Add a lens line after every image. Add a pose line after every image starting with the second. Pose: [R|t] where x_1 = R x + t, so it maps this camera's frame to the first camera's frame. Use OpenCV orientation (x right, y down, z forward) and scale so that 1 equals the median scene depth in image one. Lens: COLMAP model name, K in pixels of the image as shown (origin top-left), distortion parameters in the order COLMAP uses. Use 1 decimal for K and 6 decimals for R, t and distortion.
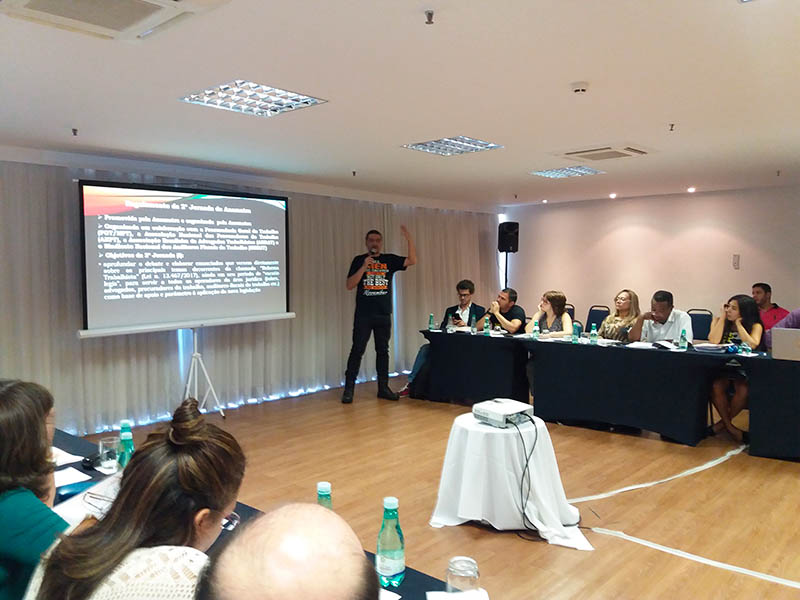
lens RADIAL K [[644.8, 0, 400.0], [0, 644.8, 300.0], [0, 0, 1]] dist [0.094236, -0.183147]
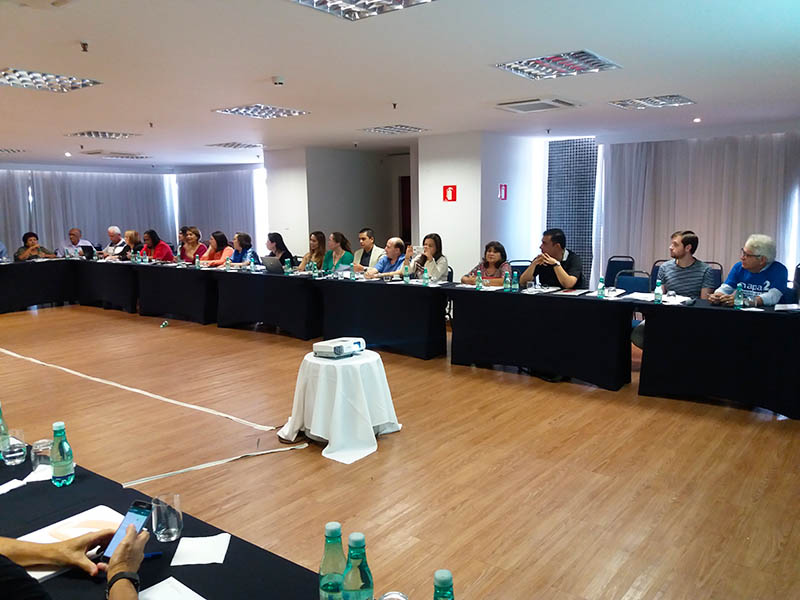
lens RADIAL K [[650.5, 0, 400.0], [0, 650.5, 300.0], [0, 0, 1]] dist [0.106143, -0.228713]
pose [[-0.998048, 0.021789, -0.058524, 0.092207], [0.010664, 0.982857, 0.184061, -0.098670], [0.061531, 0.183078, -0.981171, 1.677038]]
